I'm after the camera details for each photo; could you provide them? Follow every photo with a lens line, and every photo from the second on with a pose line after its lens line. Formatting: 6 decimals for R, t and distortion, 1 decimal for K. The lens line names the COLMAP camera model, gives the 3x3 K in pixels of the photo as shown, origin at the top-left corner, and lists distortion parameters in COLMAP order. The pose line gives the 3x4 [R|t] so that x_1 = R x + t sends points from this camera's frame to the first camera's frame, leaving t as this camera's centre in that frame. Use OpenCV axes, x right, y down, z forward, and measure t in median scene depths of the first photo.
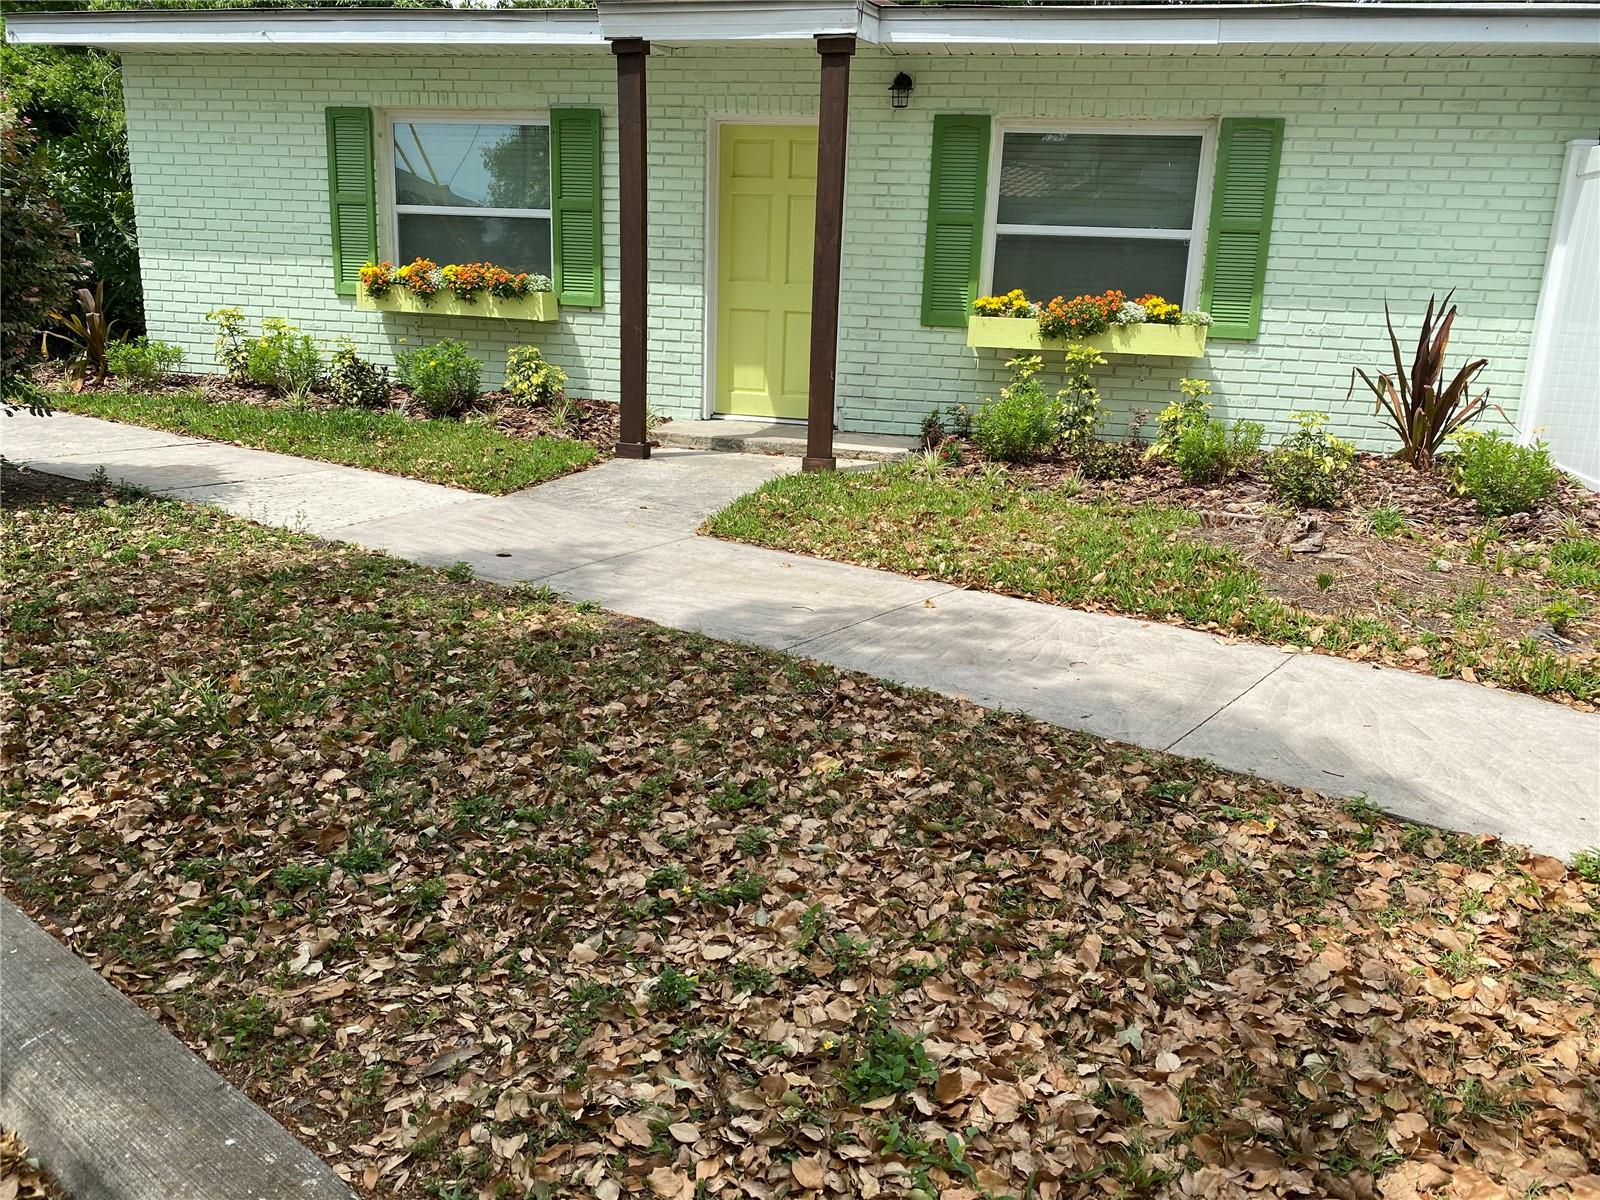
lens RADIAL K [[1317.4, 0, 800.0], [0, 1317.4, 600.0], [0, 0, 1]] dist [0.110063, -0.214521]
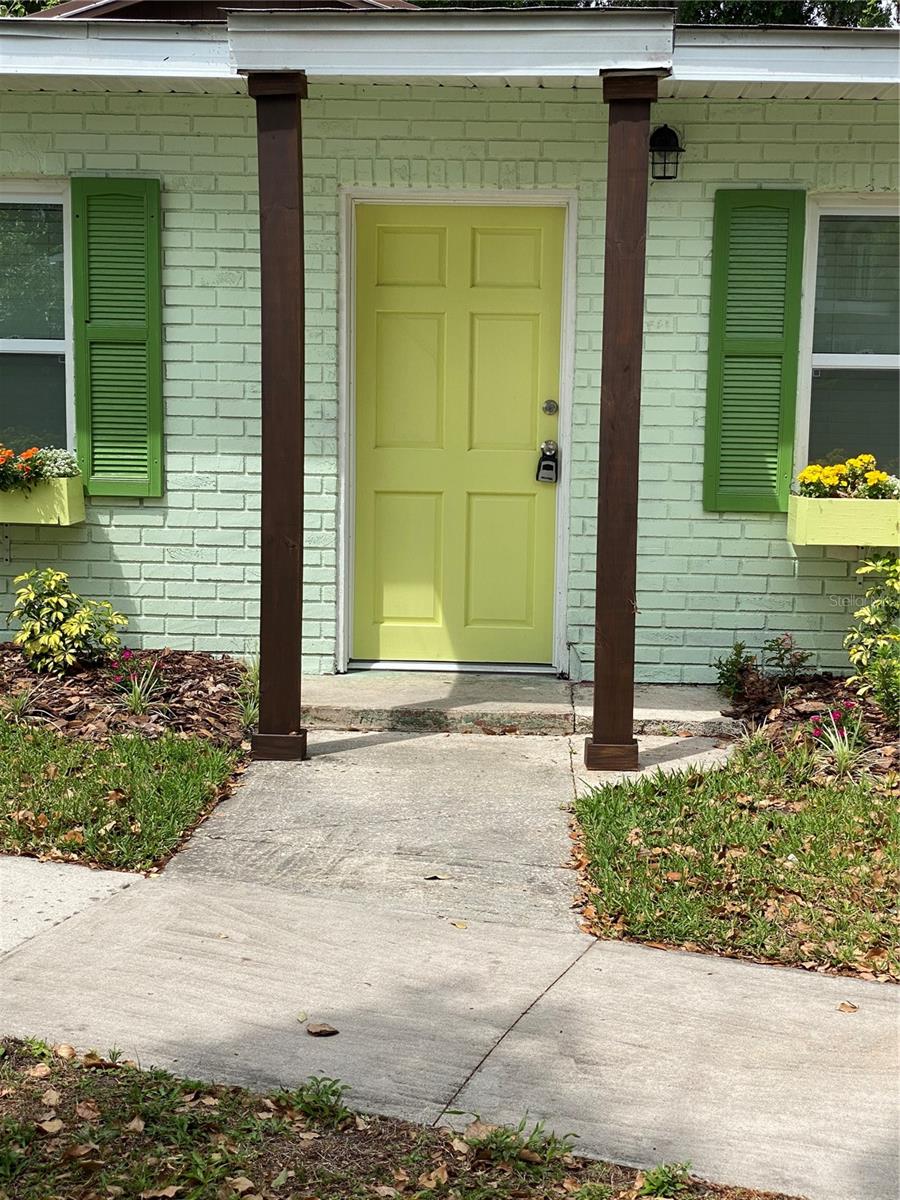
lens RADIAL K [[1838.3, 0, 450.0], [0, 1838.3, 600.0], [0, 0, 1]] dist [0.153894, 0.008291]
pose [[0.976444, -0.048566, 0.210233, -0.215347], [0.071710, 0.991999, -0.103901, -0.084953], [-0.203505, 0.116530, 0.972115, 0.182058]]
